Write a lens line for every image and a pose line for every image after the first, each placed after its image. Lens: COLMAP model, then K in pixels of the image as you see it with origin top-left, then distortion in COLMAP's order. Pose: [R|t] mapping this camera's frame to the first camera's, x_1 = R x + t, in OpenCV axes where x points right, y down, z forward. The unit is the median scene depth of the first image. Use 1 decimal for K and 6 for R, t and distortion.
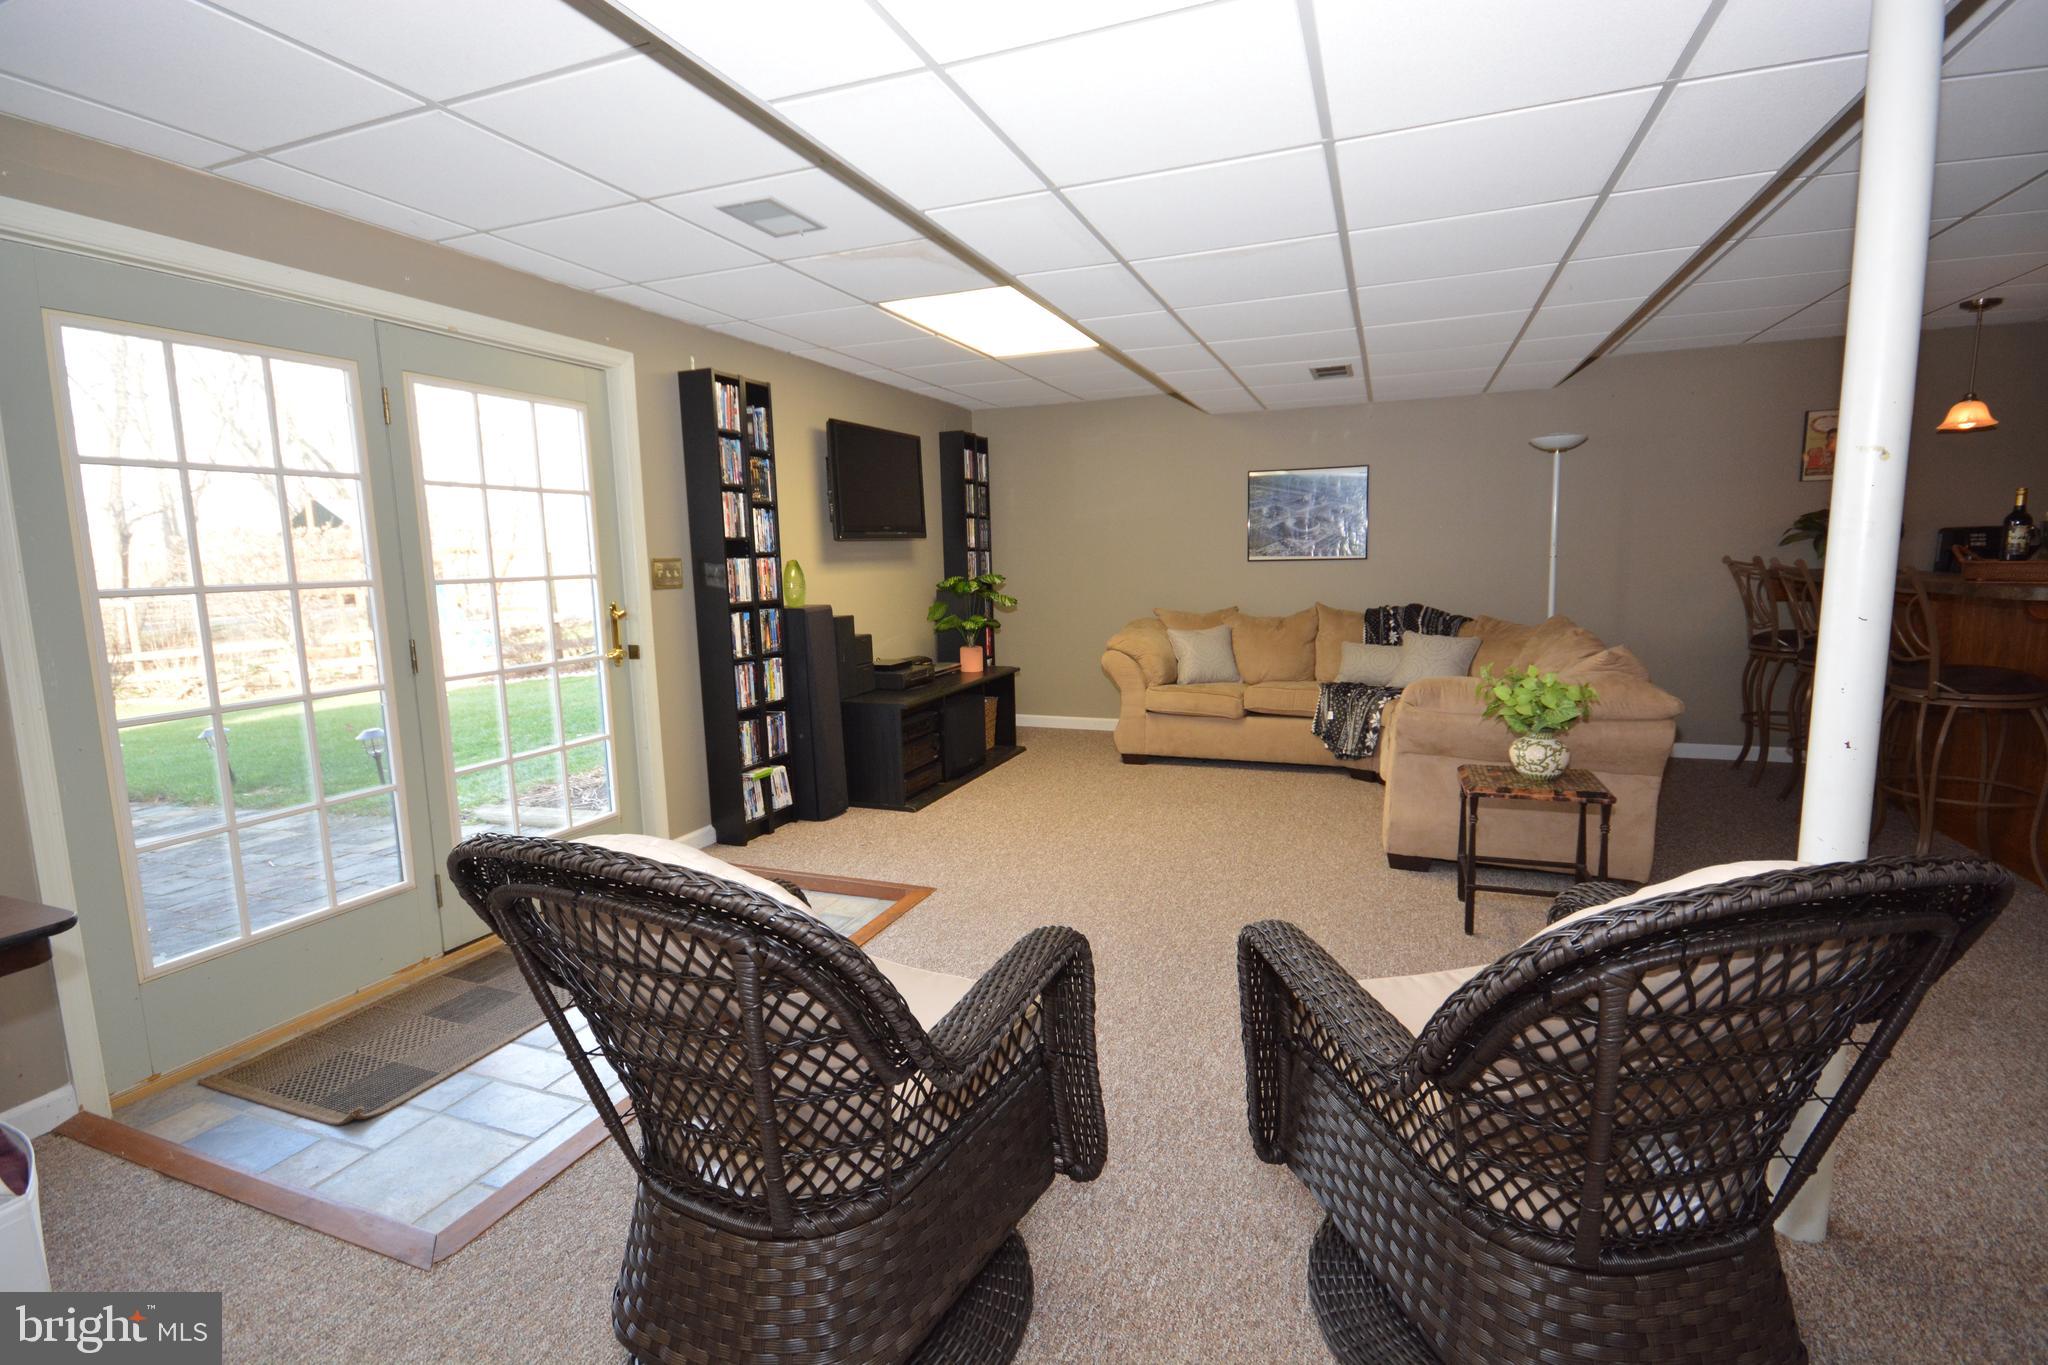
lens RADIAL K [[956.2, 0, 1028.7], [0, 956.2, 674.0], [0, 0, 1]] dist [-0.001304, -0.001072]
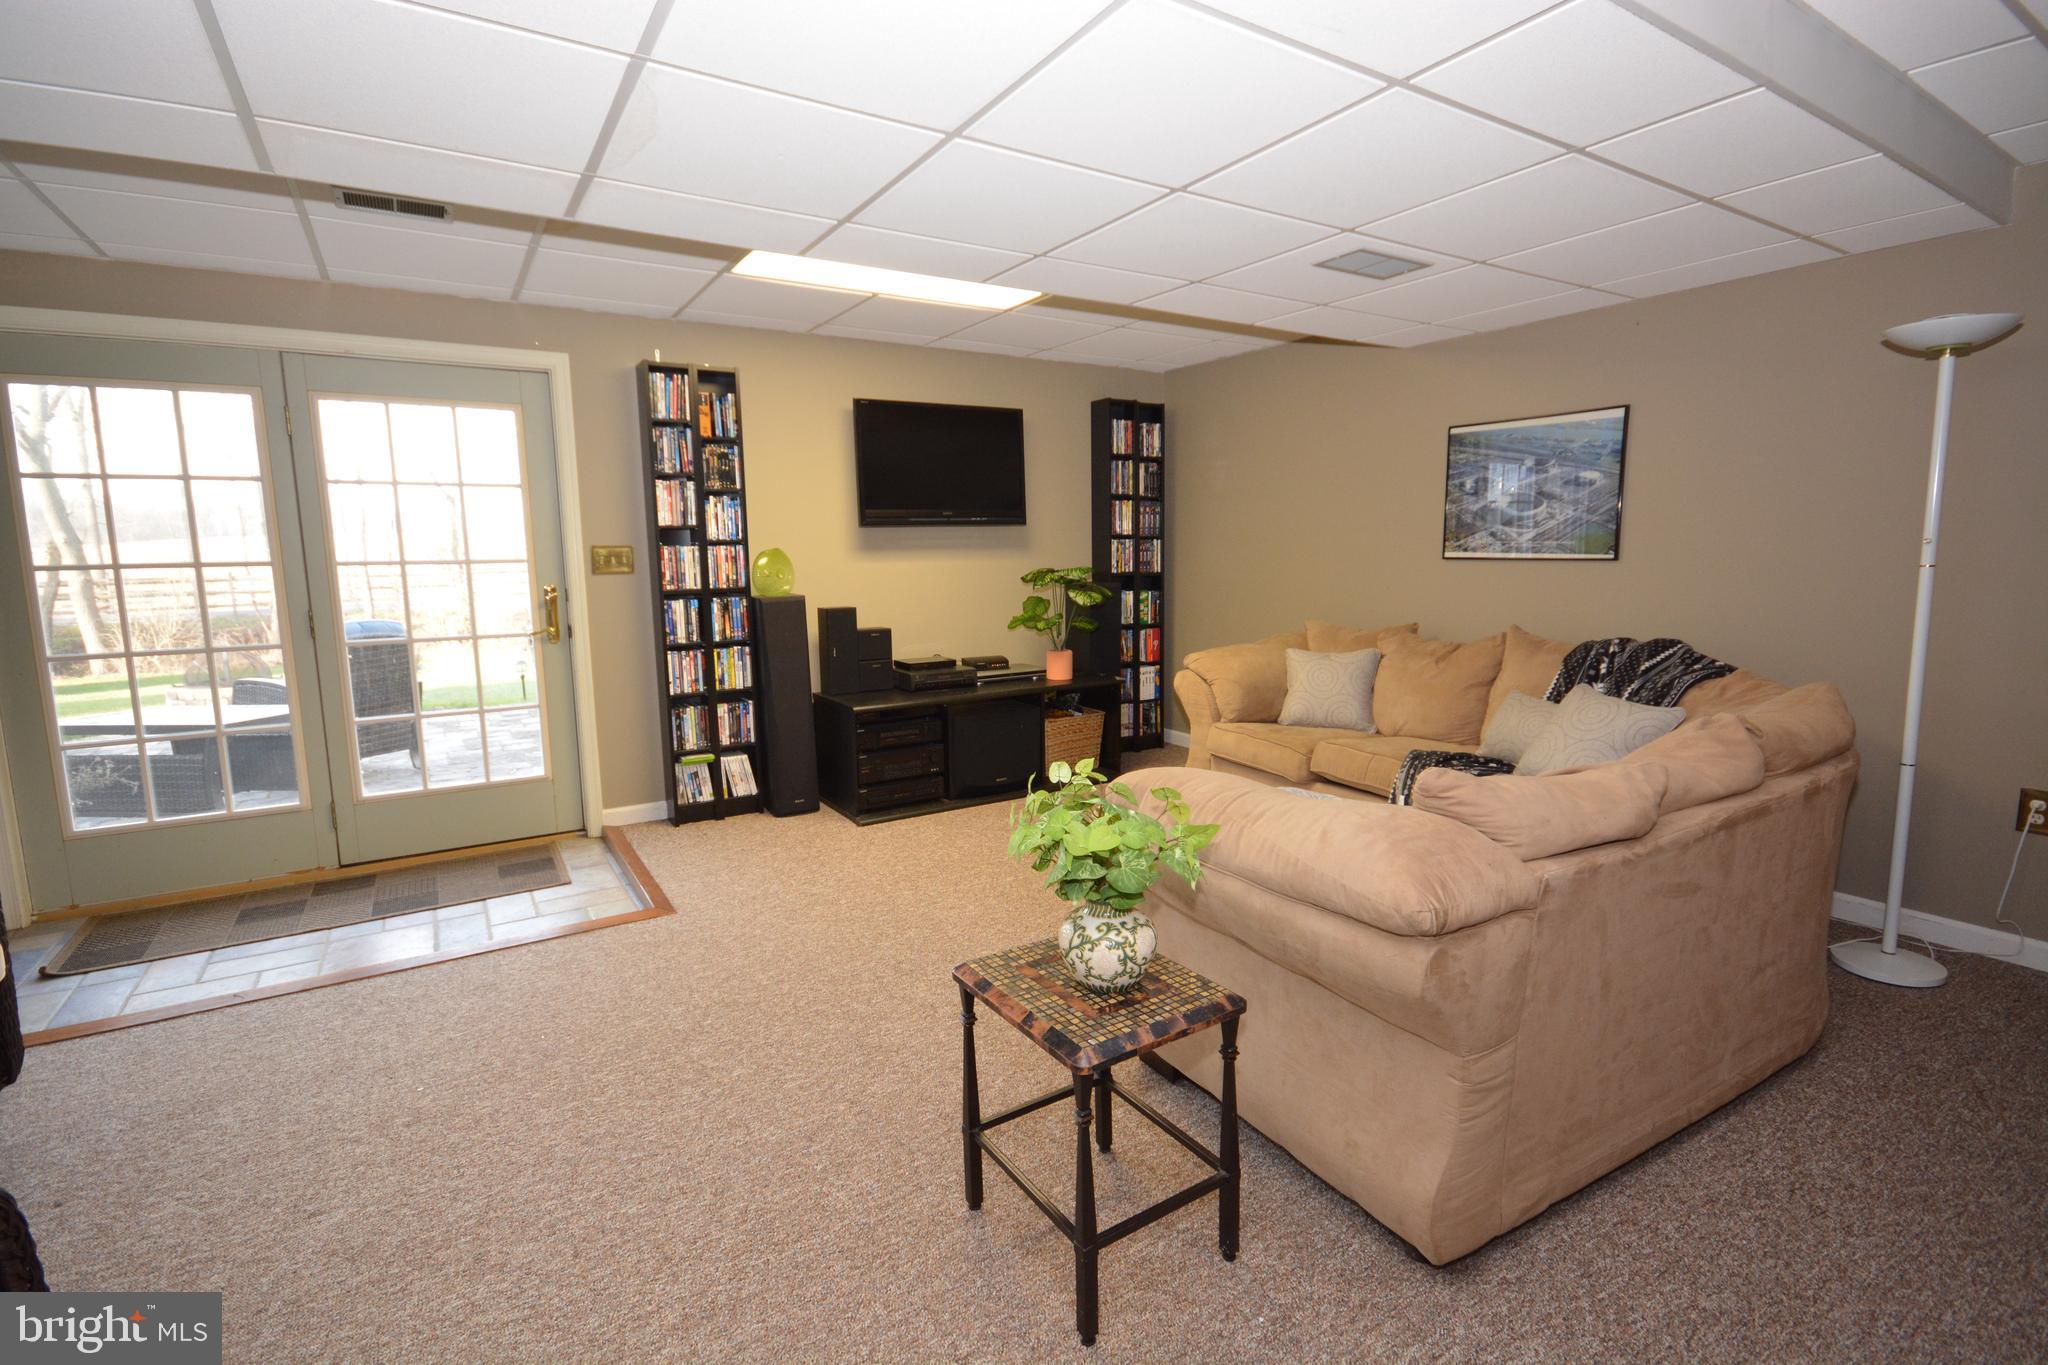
lens RADIAL K [[956.2, 0, 1028.7], [0, 956.2, 674.0], [0, 0, 1]] dist [-0.001304, -0.001072]
pose [[0.800471, 0.095990, -0.591635, 0.582457], [-0.083242, 0.995331, 0.048863, -0.063451], [0.593563, 0.010136, 0.804724, 0.387968]]
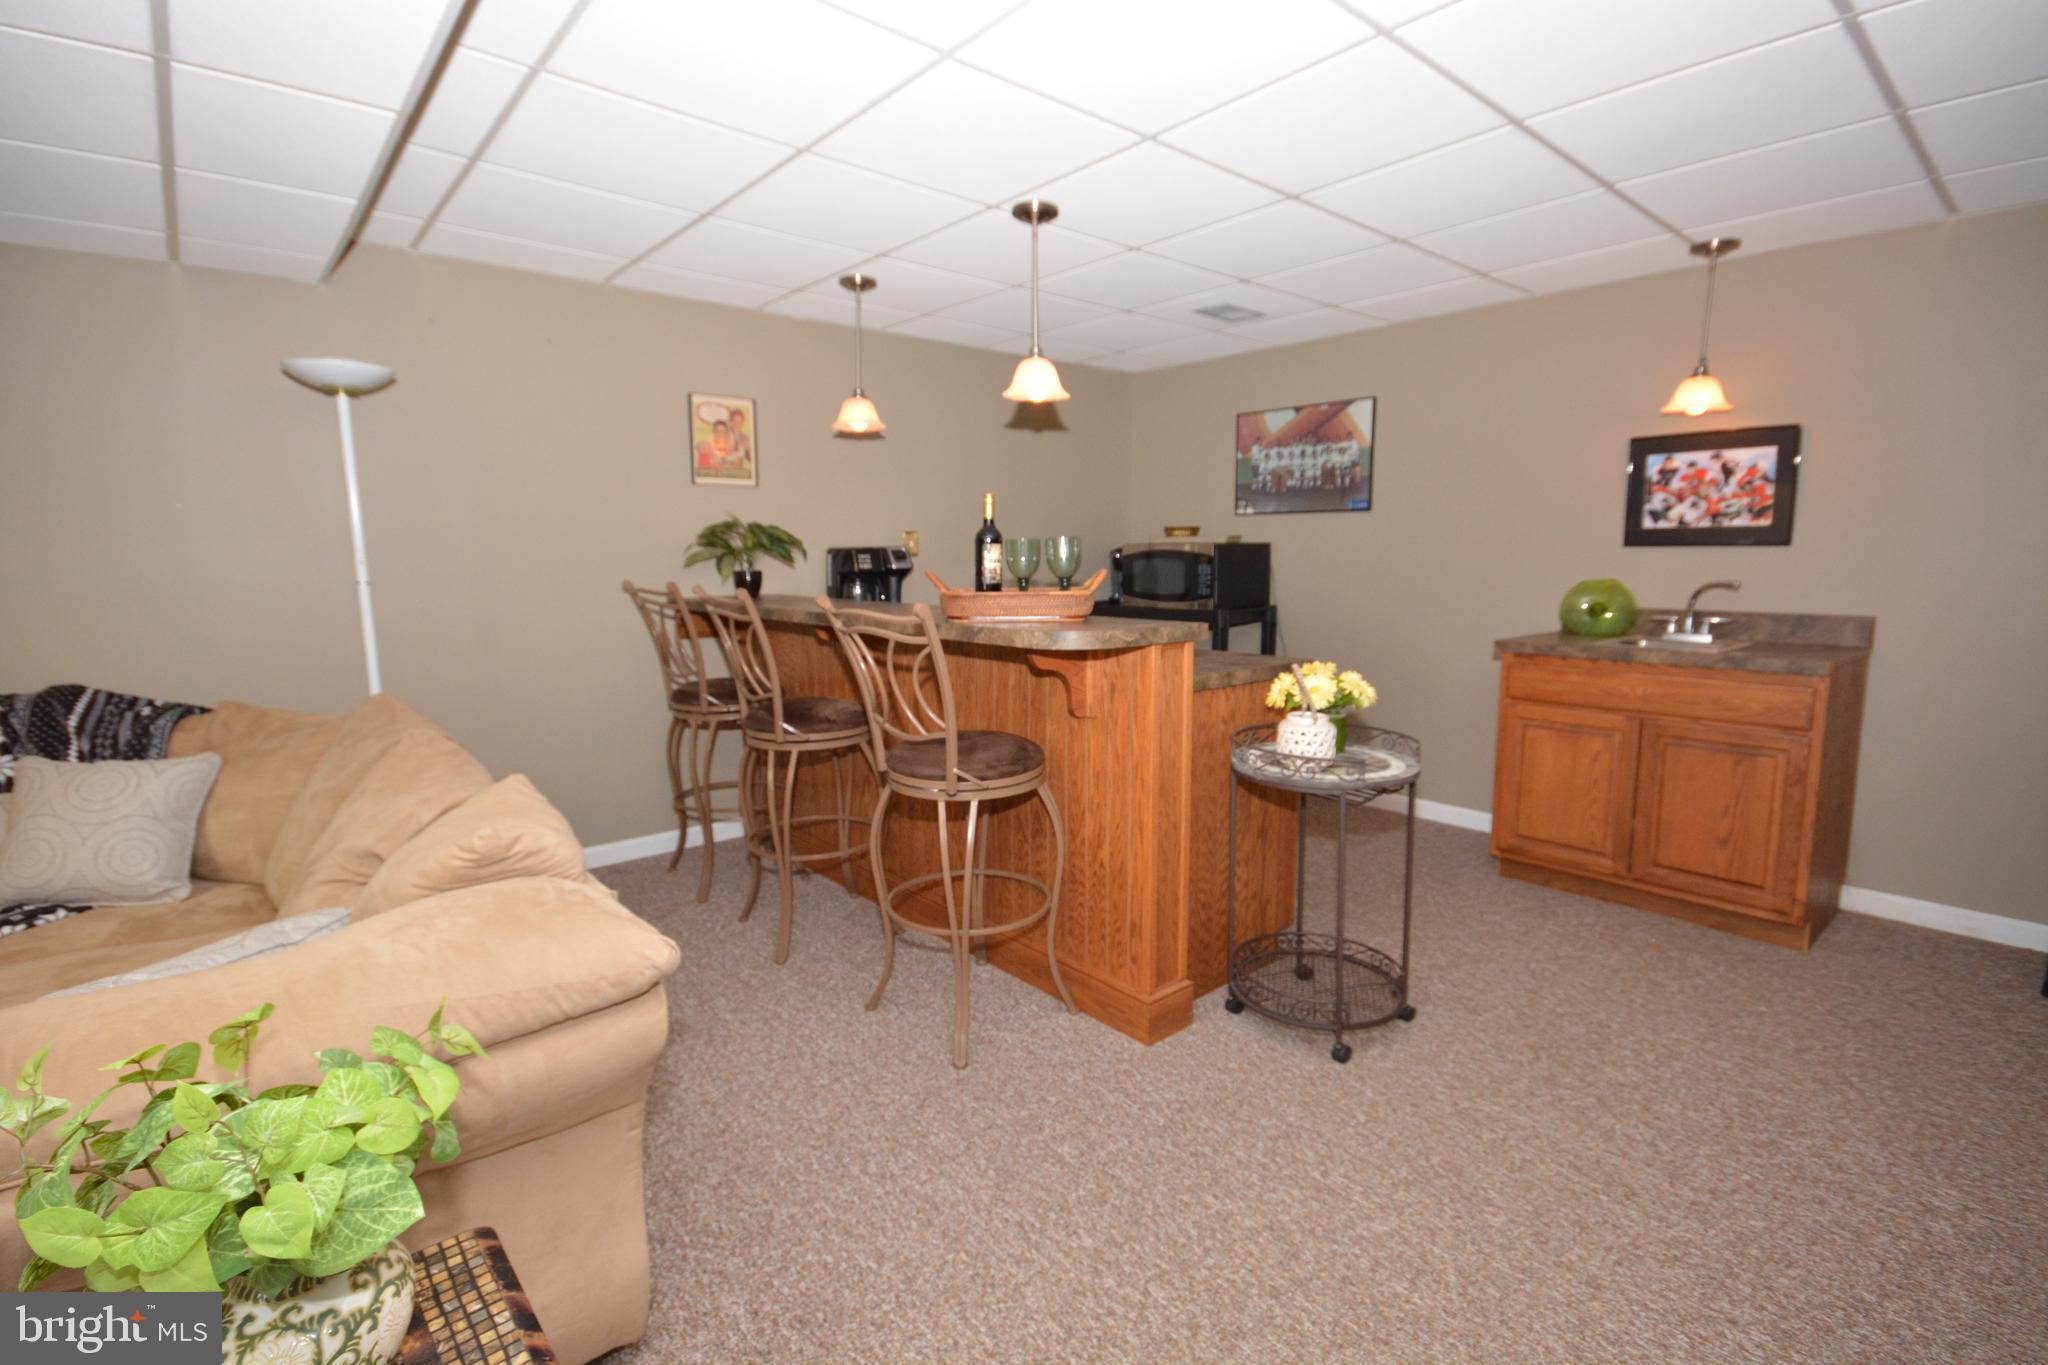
lens RADIAL K [[942.7, 0, 1024.0], [0, 942.7, 682.5], [0, 0, 1]] dist [-0.003057, -0.000572]
pose [[0.478273, -0.099962, 0.872503, 0.303046], [0.105757, 0.992827, 0.055775, -0.067223], [-0.871820, 0.065597, 0.485414, 0.485633]]
